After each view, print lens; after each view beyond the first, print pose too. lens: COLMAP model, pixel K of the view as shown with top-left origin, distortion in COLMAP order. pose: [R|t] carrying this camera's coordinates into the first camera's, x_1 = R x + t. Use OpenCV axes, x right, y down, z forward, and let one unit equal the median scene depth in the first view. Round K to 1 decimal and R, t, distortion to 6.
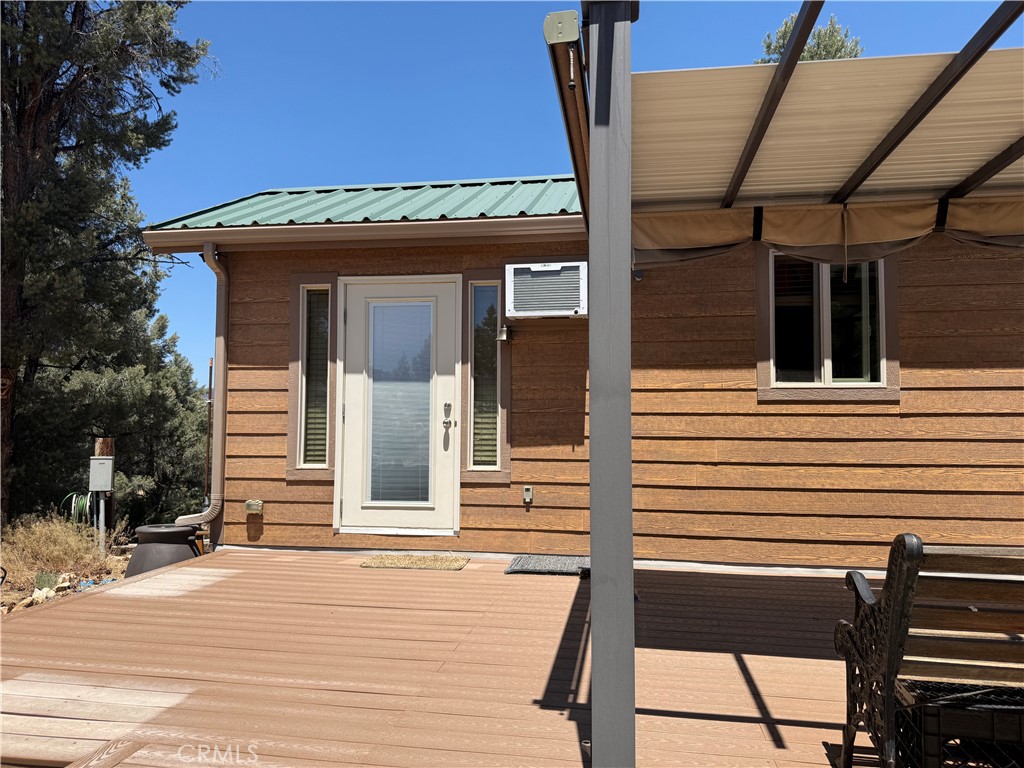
lens RADIAL K [[722.0, 0, 506.8], [0, 722.0, 386.6], [0, 0, 1]] dist [0.050743, -0.073868]
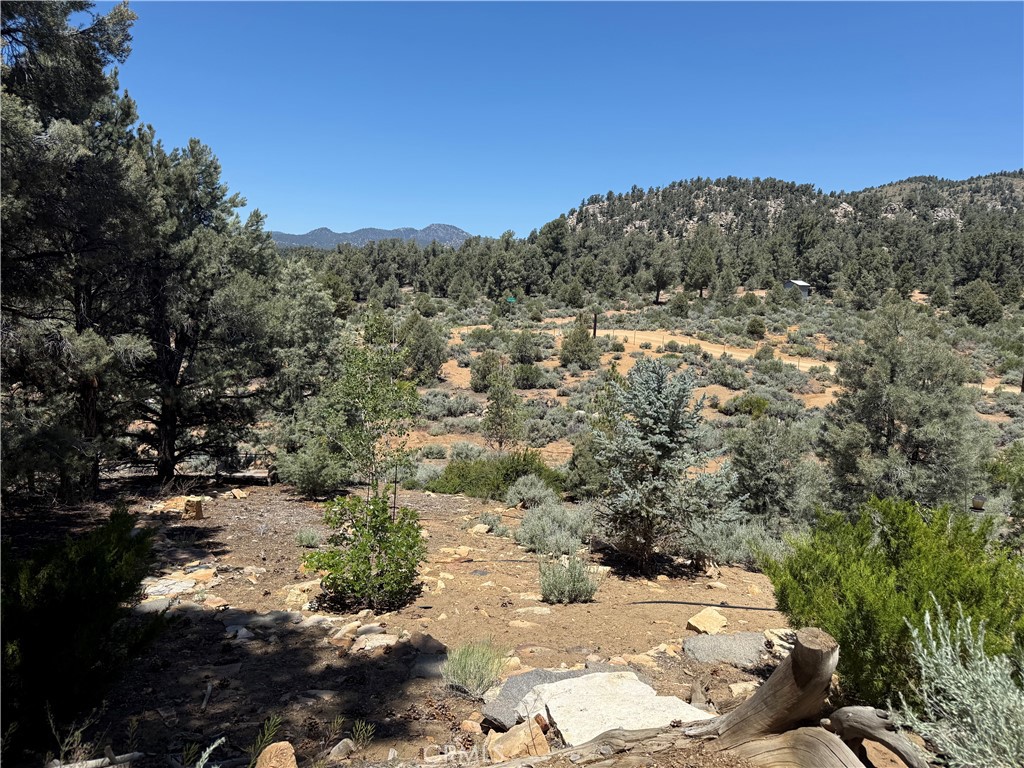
lens RADIAL K [[722.0, 0, 511.9], [0, 722.0, 393.9], [0, 0, 1]] dist [0.050743, -0.073868]
pose [[0.996944, 0.048734, -0.061051, -0.644753], [-0.034896, 0.977058, 0.210095, 0.146327], [0.069889, -0.207323, 0.975773, 1.801001]]
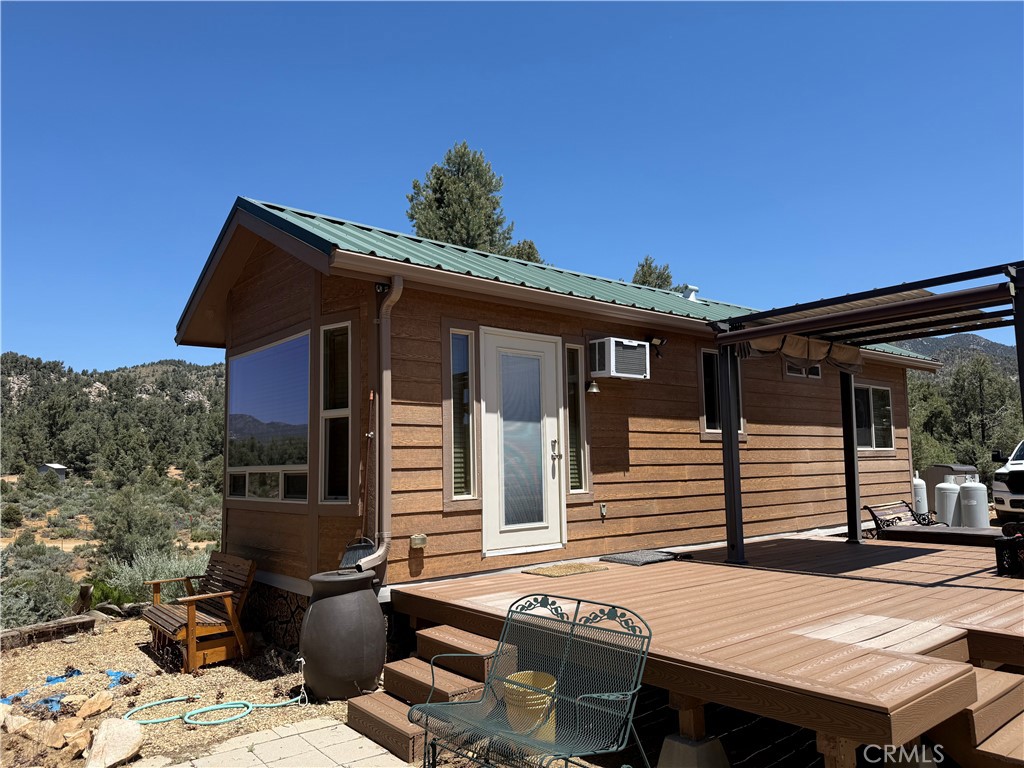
lens RADIAL K [[722.0, 0, 508.3], [0, 722.0, 389.9], [0, 0, 1]] dist [0.050743, -0.073868]
pose [[0.651967, 0.062152, 0.755696, -1.172961], [-0.021313, 0.997743, -0.063671, 0.019236], [-0.757947, 0.025405, 0.651821, 0.276465]]
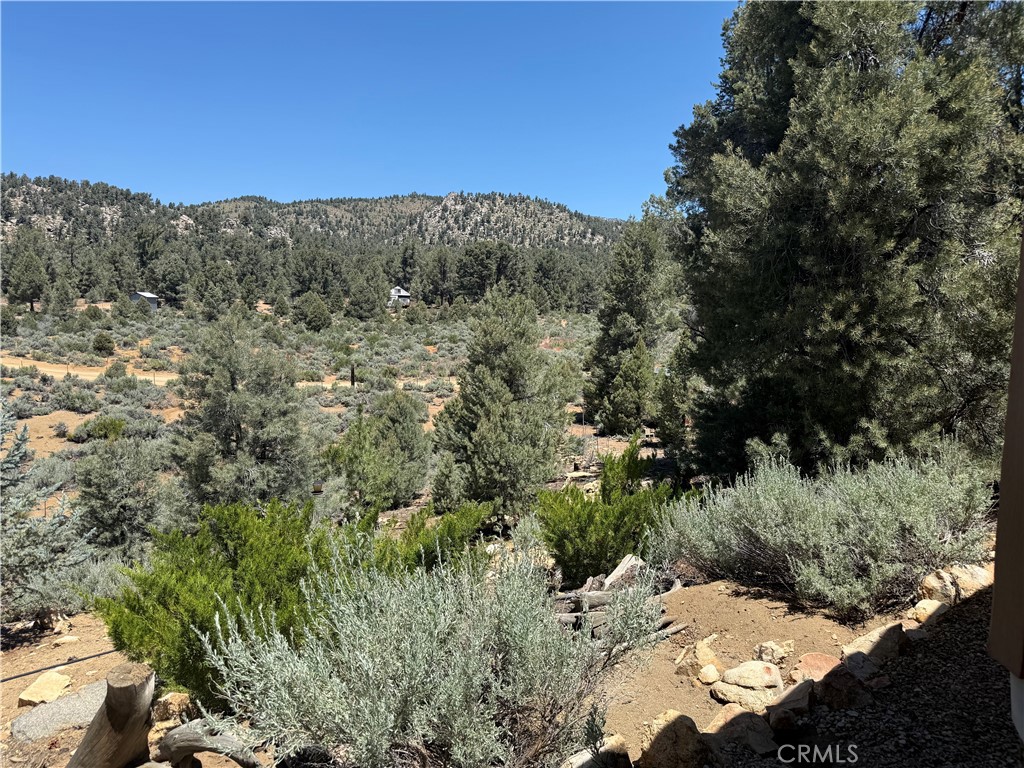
lens RADIAL K [[722.0, 0, 513.3], [0, 722.0, 388.9], [0, 0, 1]] dist [0.050743, -0.073868]
pose [[0.720488, -0.055602, 0.691234, -0.592928], [-0.063110, 0.987387, 0.145204, 0.141055], [-0.690589, -0.148241, 0.707892, 1.789164]]
